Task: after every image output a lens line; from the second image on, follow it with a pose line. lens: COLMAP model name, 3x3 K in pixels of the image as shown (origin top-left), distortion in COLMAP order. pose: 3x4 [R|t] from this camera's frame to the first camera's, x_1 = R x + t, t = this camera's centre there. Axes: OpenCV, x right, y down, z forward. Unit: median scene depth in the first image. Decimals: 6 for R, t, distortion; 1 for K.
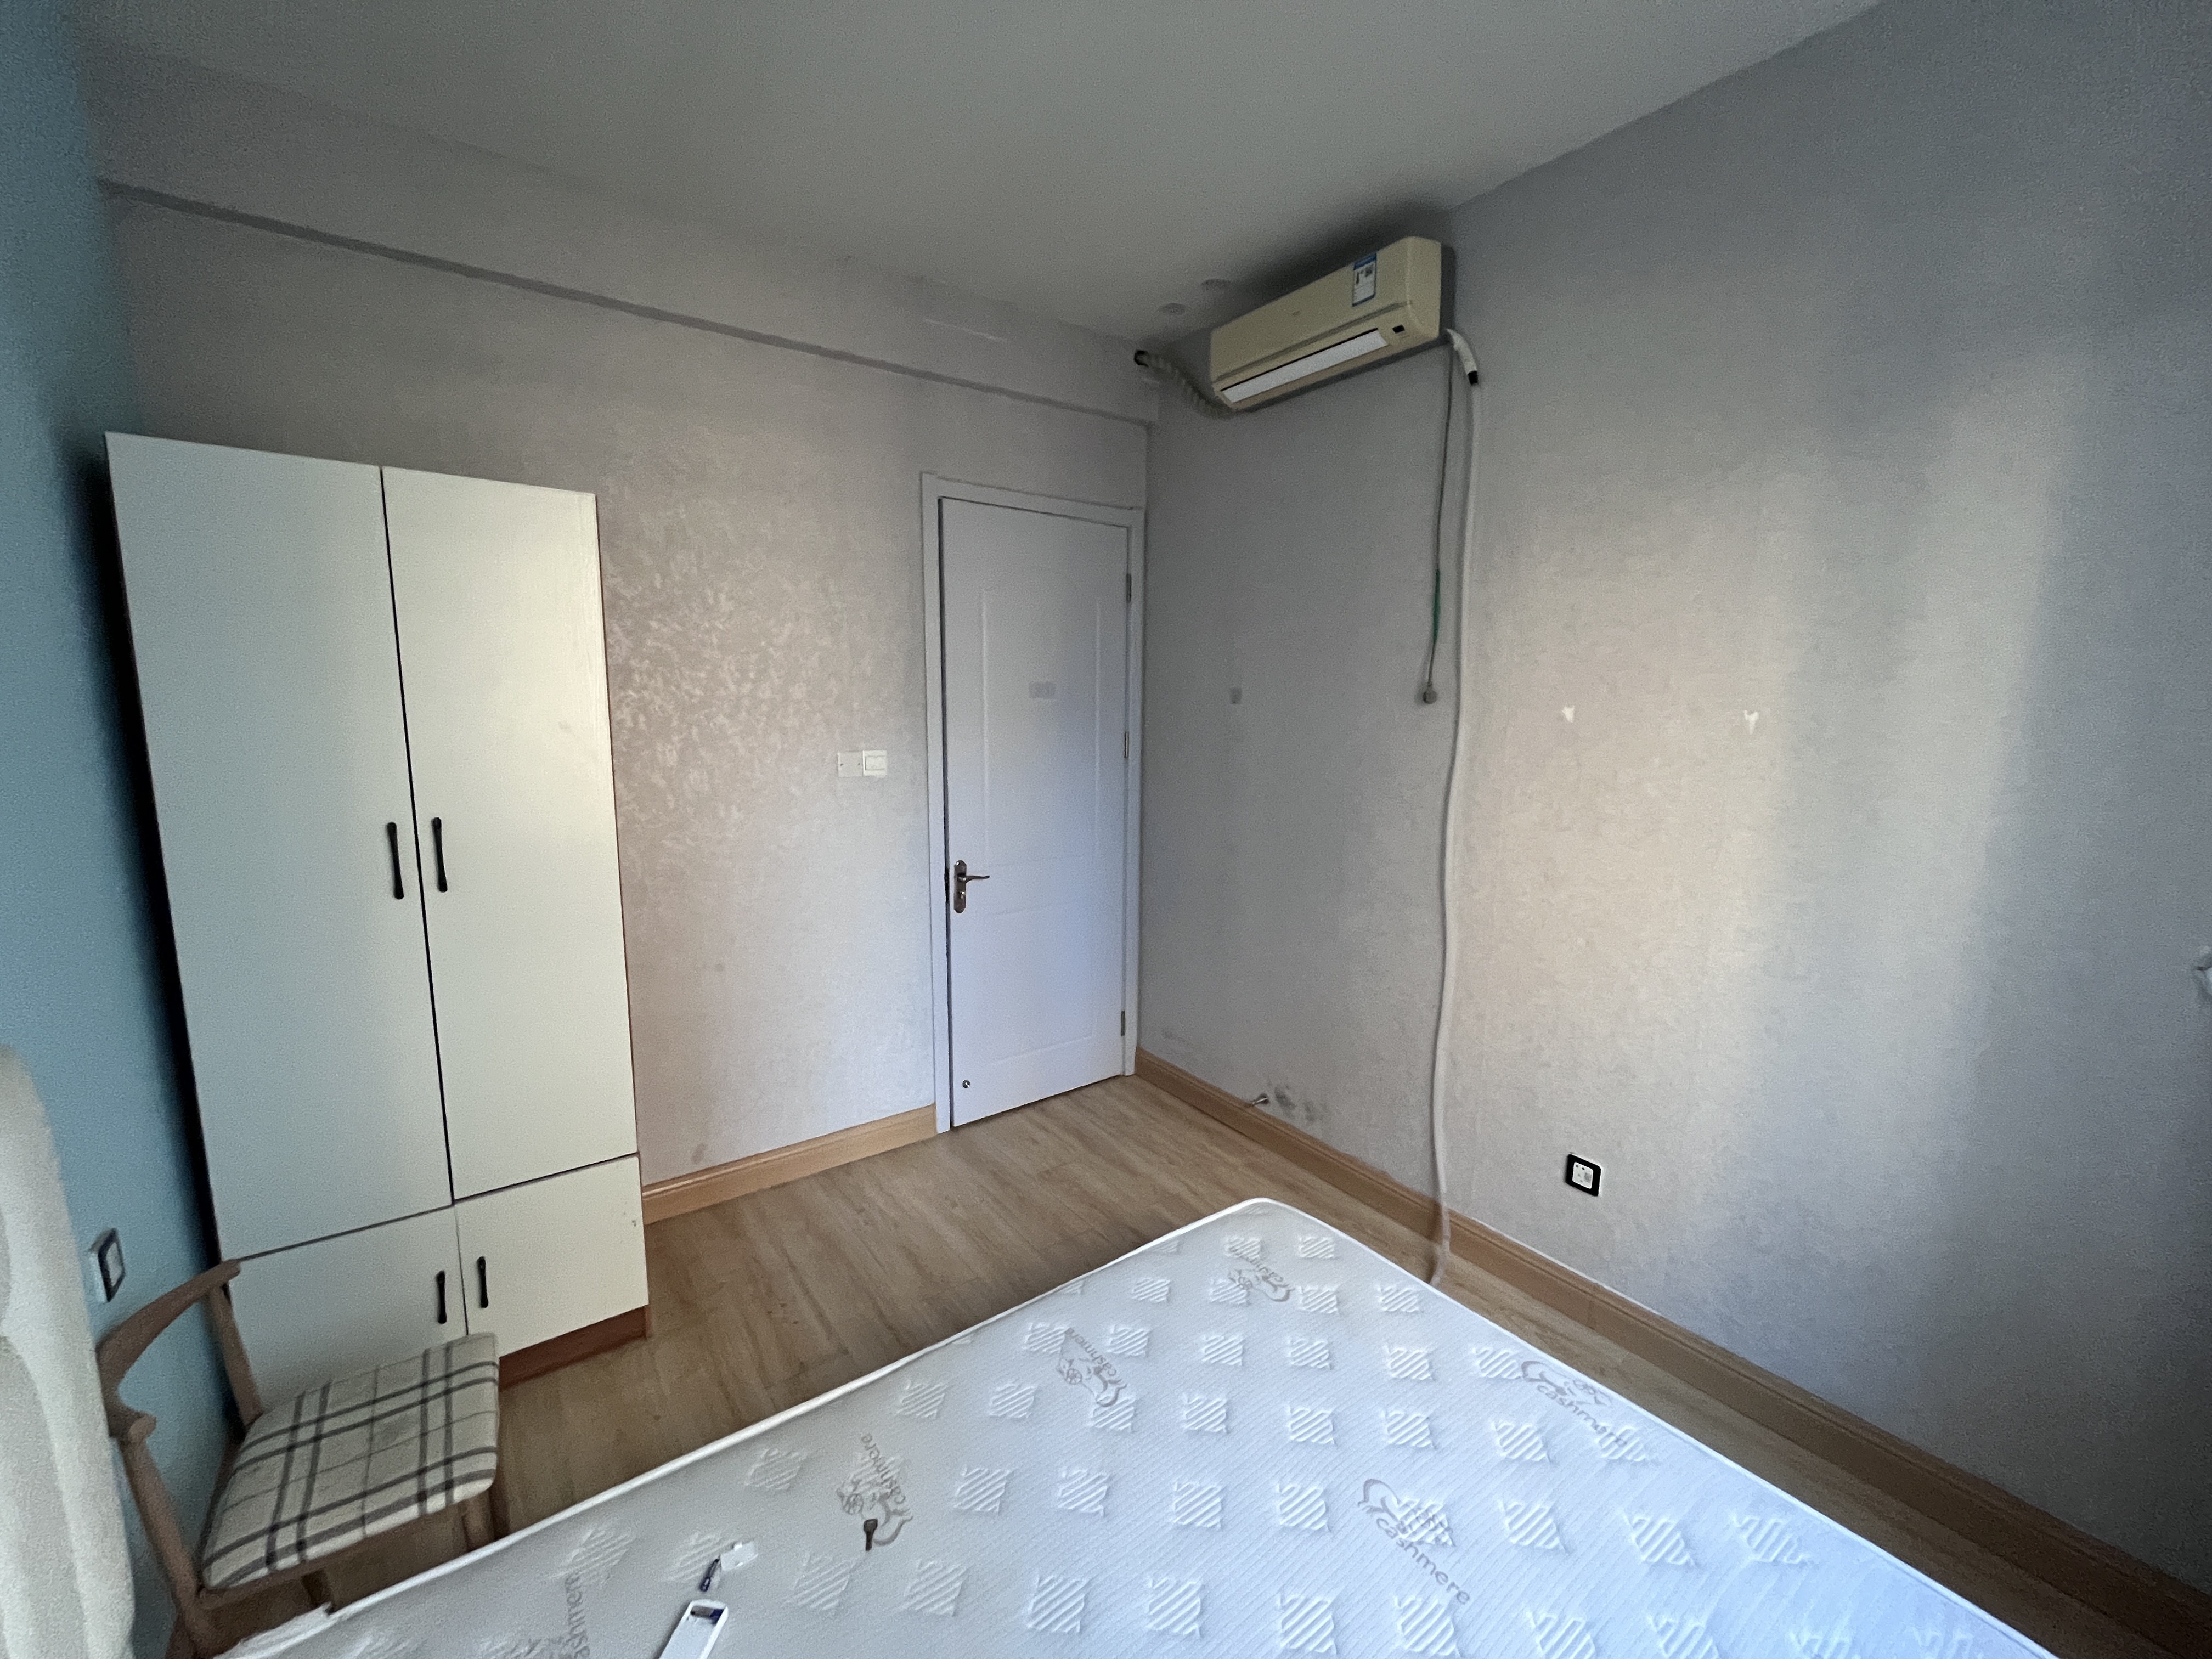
lens RADIAL K [[892.0, 0, 1103.8], [0, 892.0, 832.6], [0, 0, 1]] dist [0.002634, -0.003666]
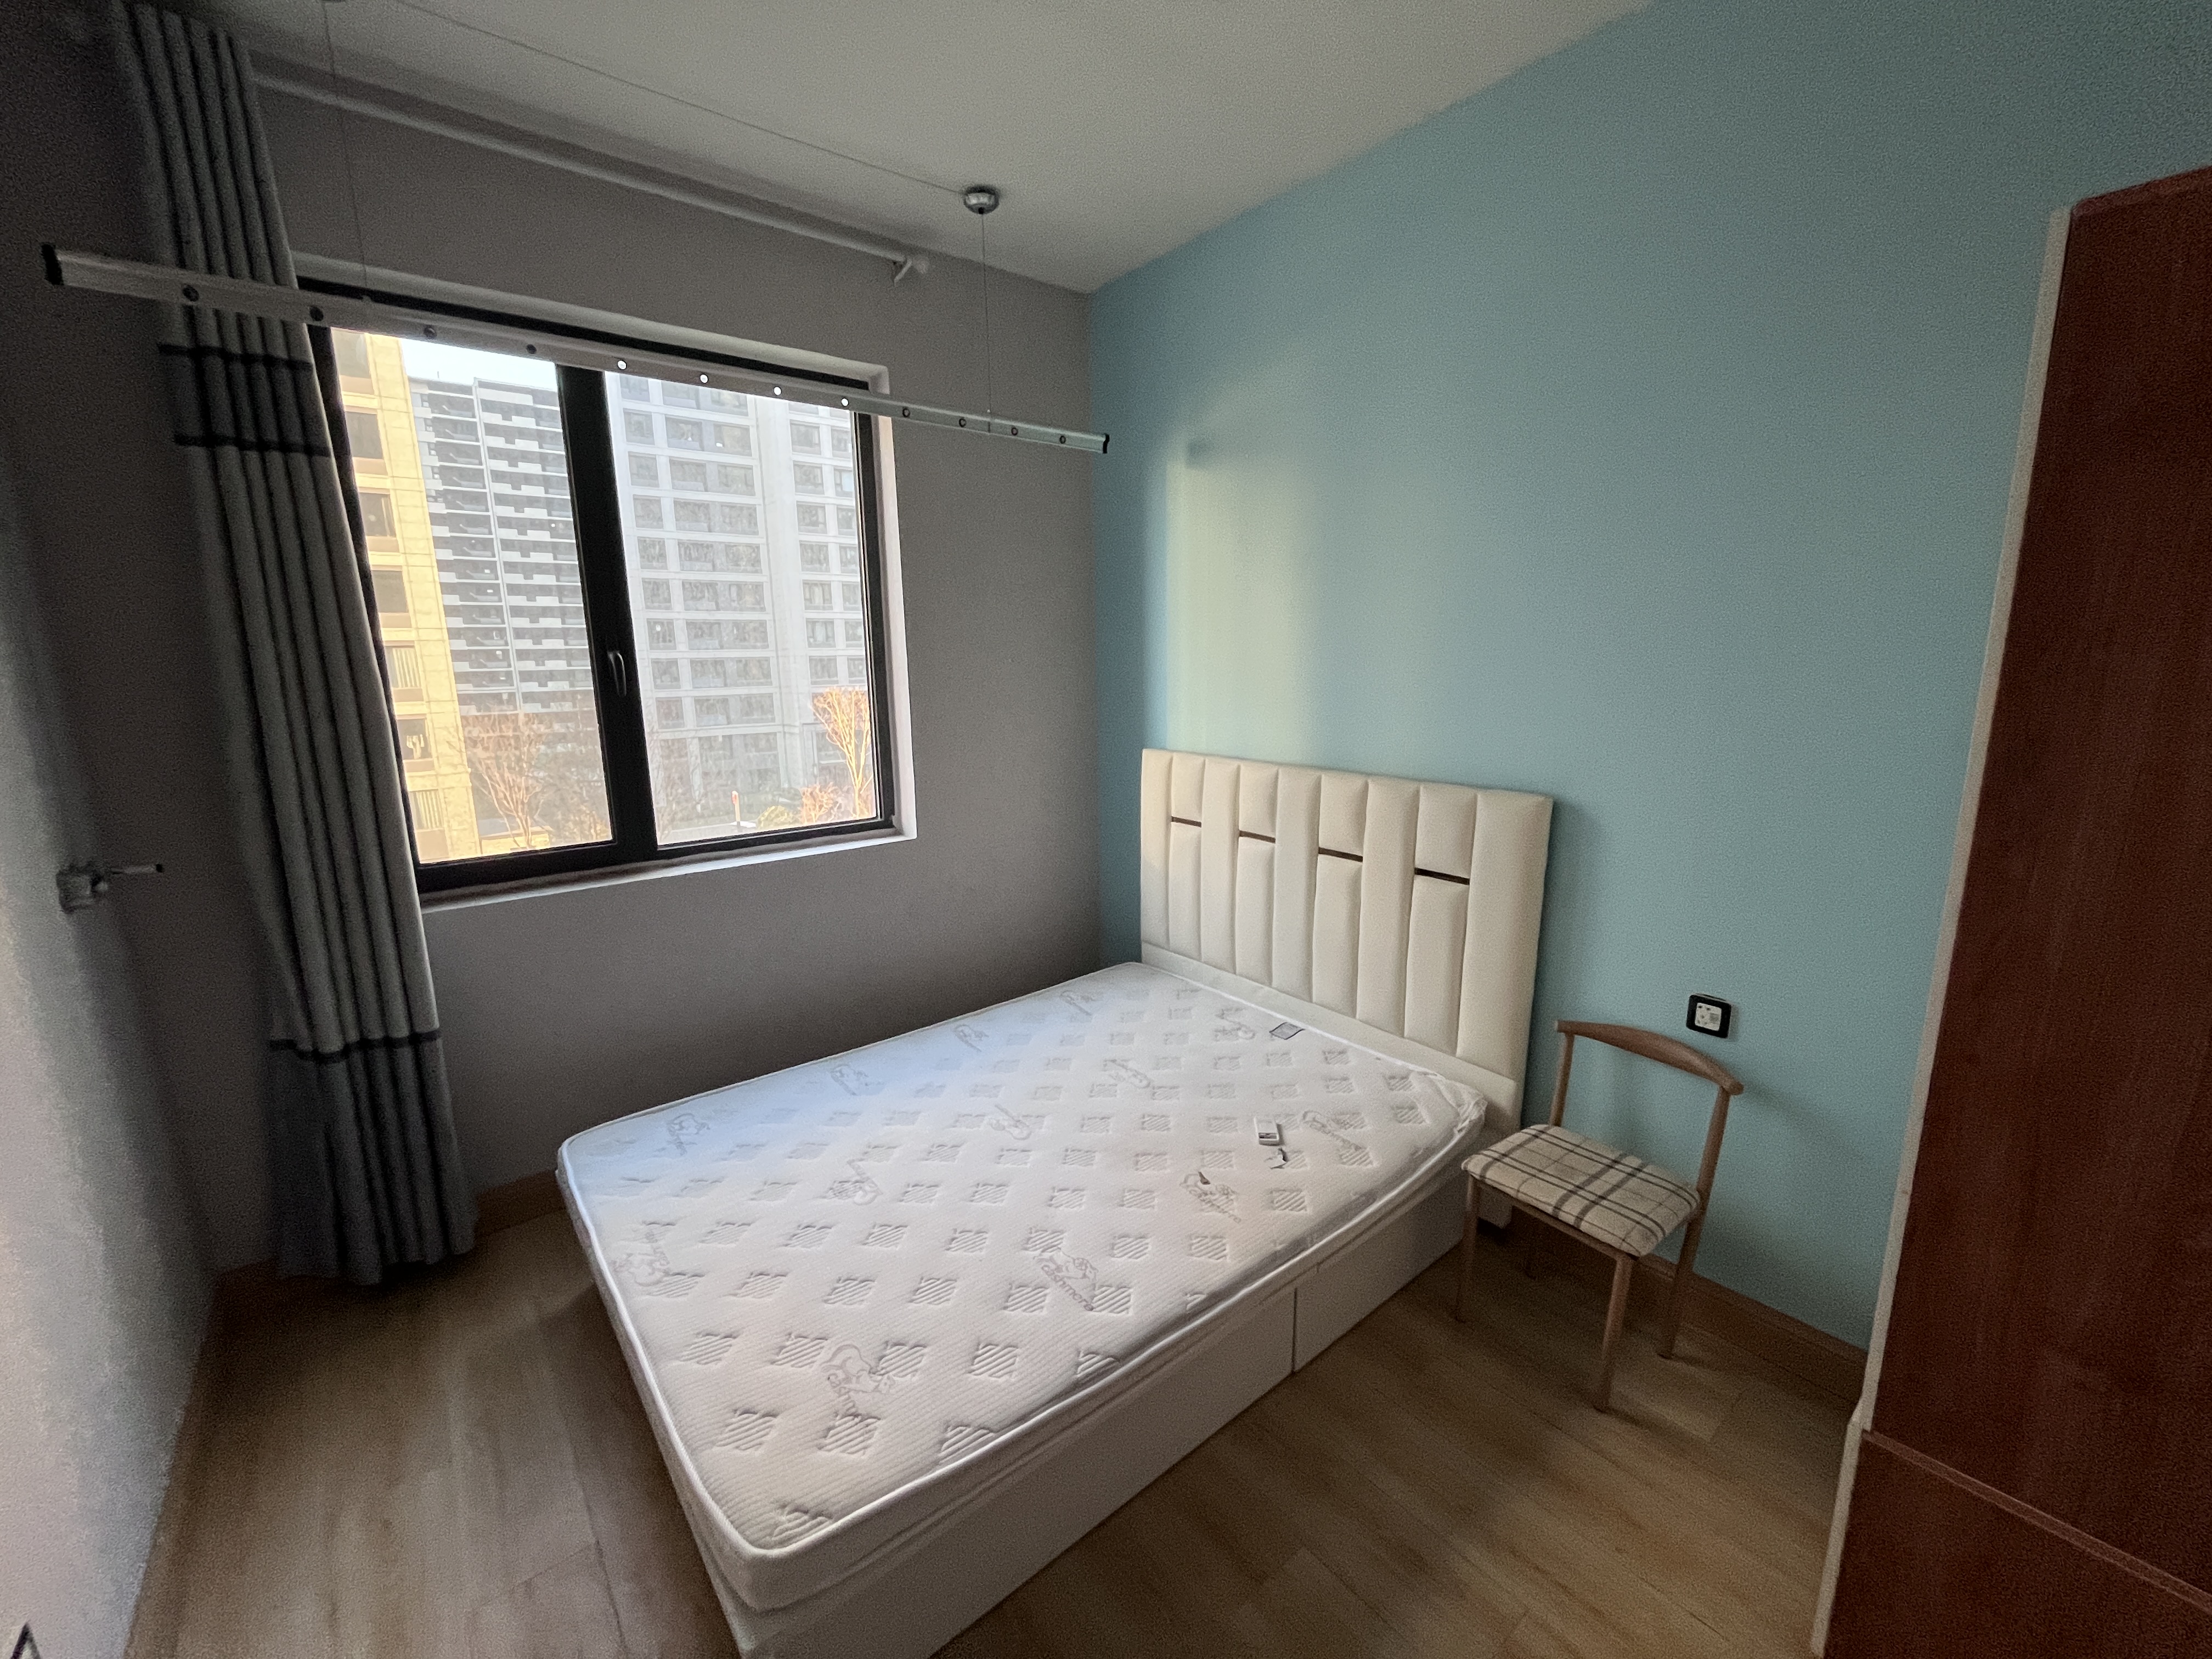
lens RADIAL K [[892.0, 0, 1103.8], [0, 892.0, 832.6], [0, 0, 1]] dist [0.002634, -0.003666]
pose [[-0.998913, 0.018802, -0.042660, -0.017795], [0.003152, 0.940206, 0.340591, -0.188653], [0.046513, 0.340086, -0.939243, 1.308717]]
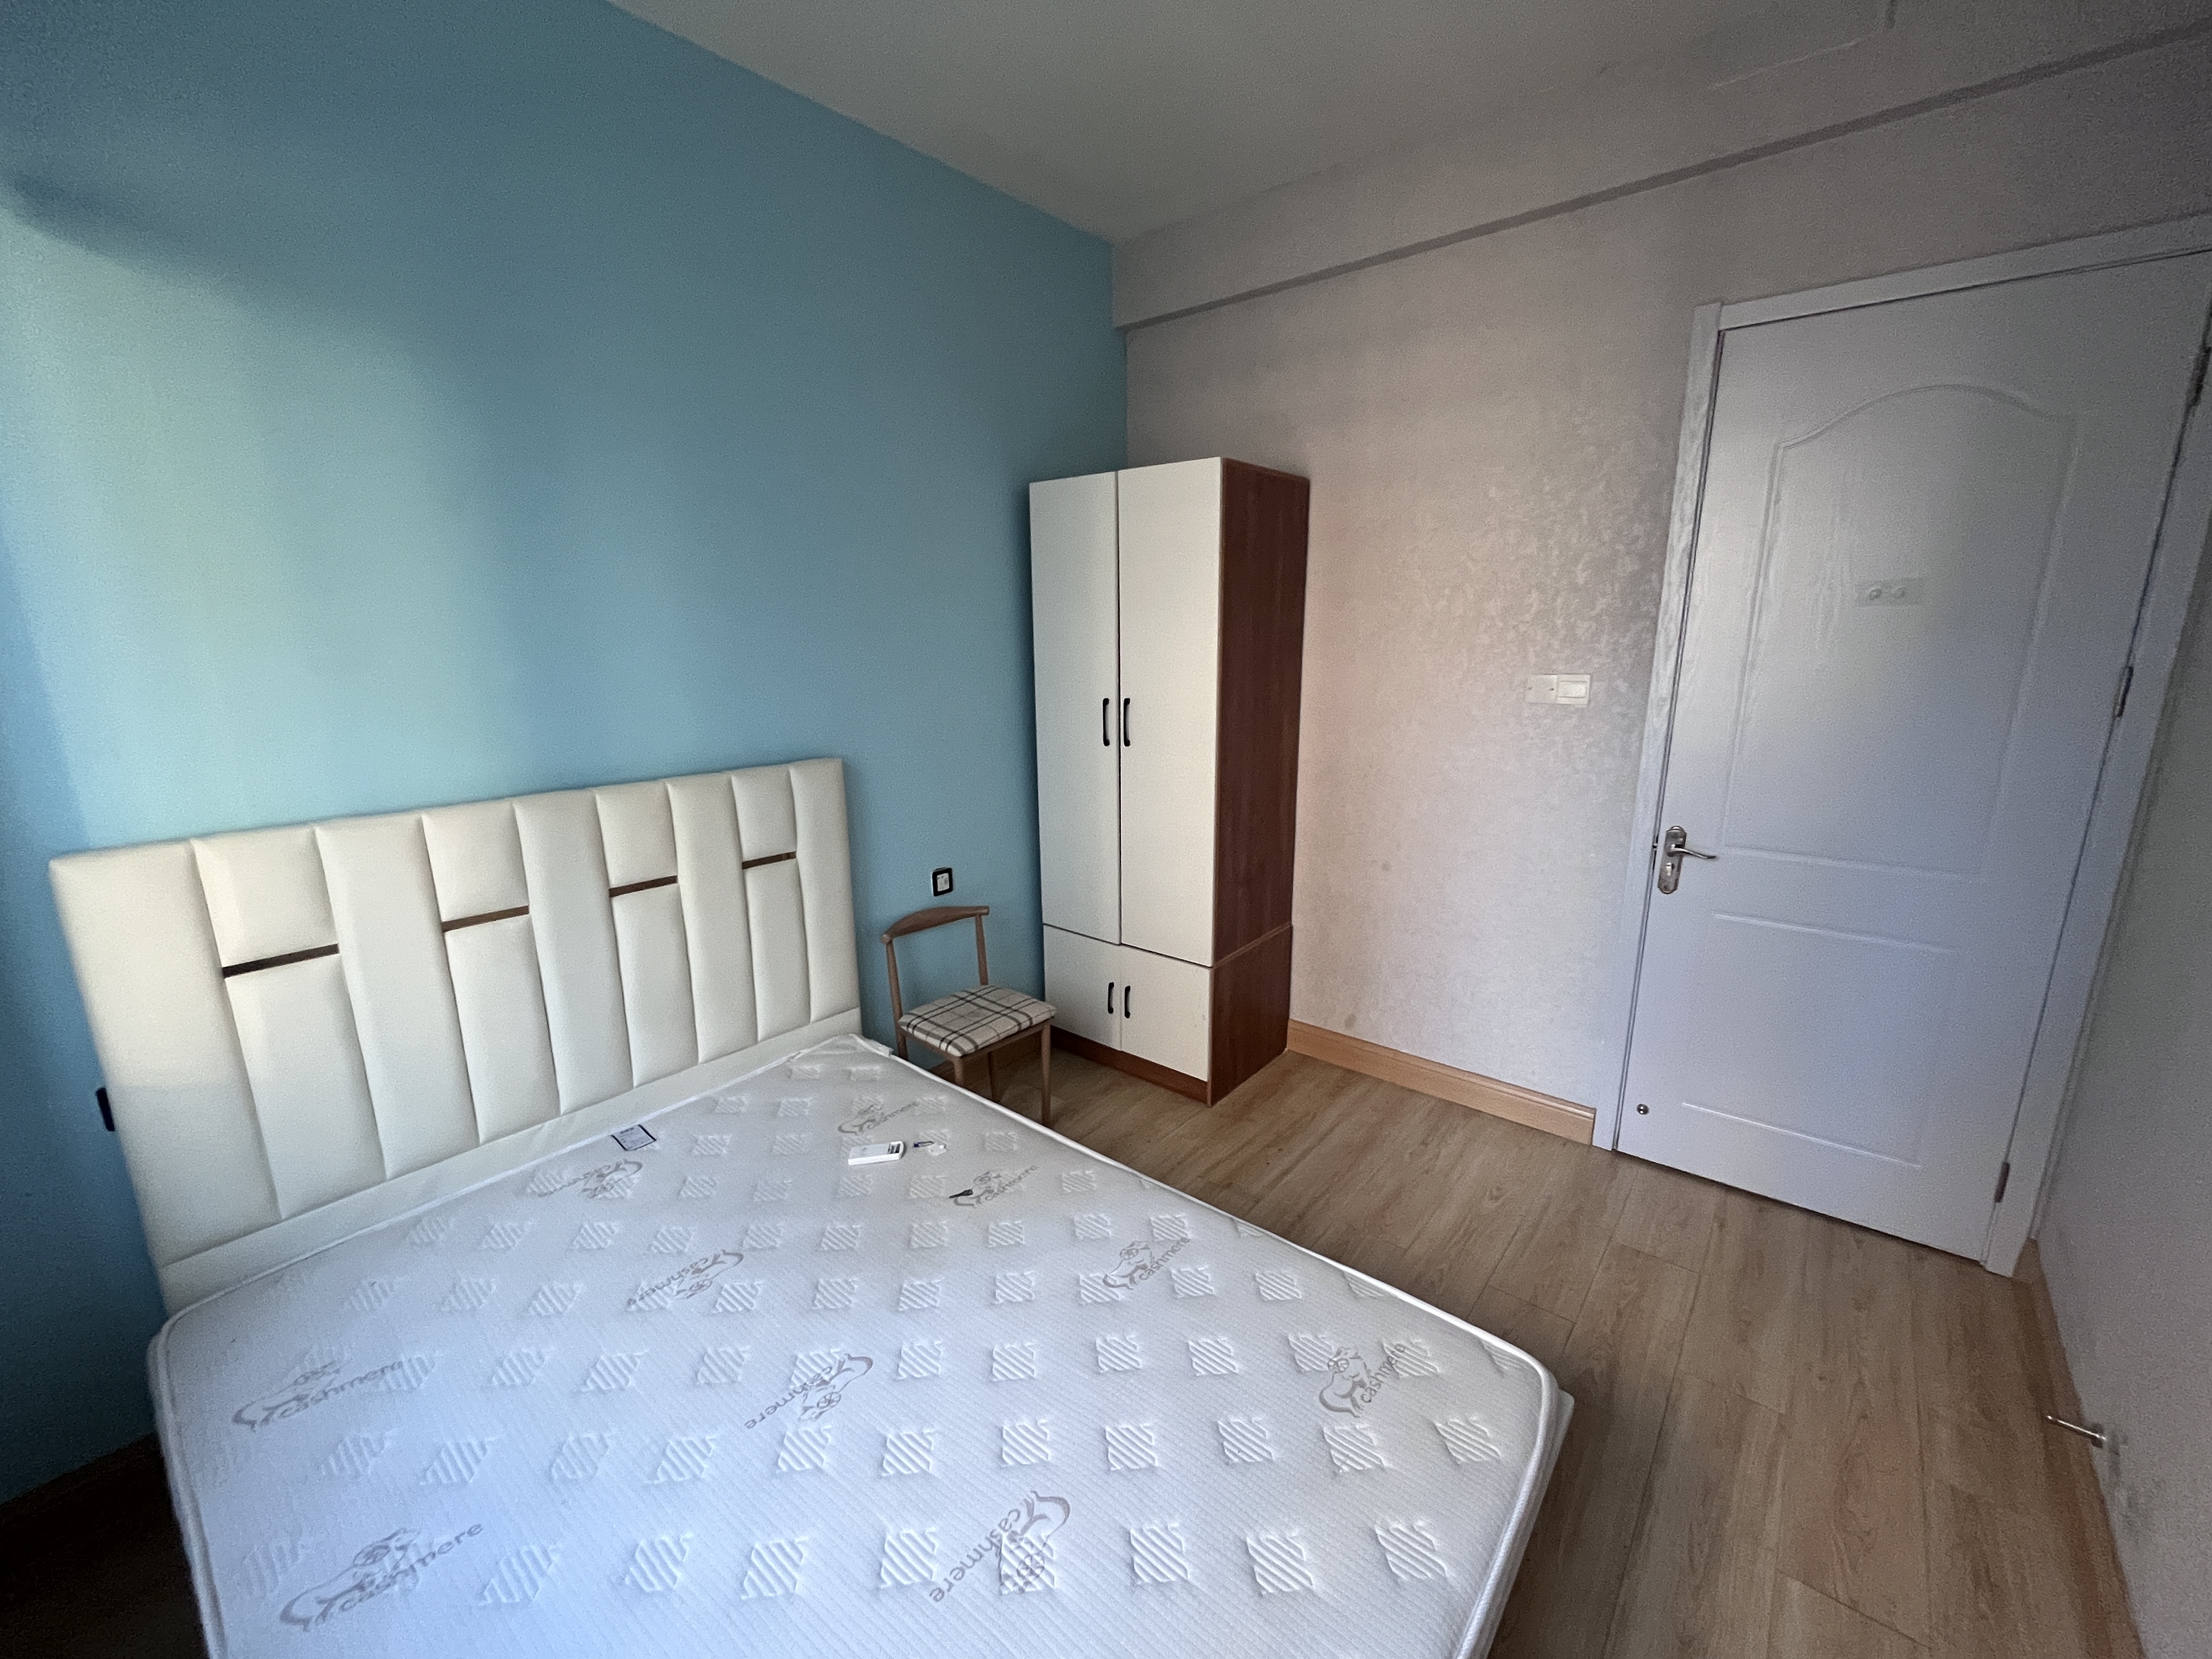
lens RADIAL K [[892.0, 0, 1103.8], [0, 892.0, 832.6], [0, 0, 1]] dist [0.002634, -0.003666]
pose [[0.239844, 0.209101, -0.948025, 0.613677], [-0.130580, 0.974603, 0.181928, -0.052913], [0.961990, 0.080158, 0.261057, 0.458622]]
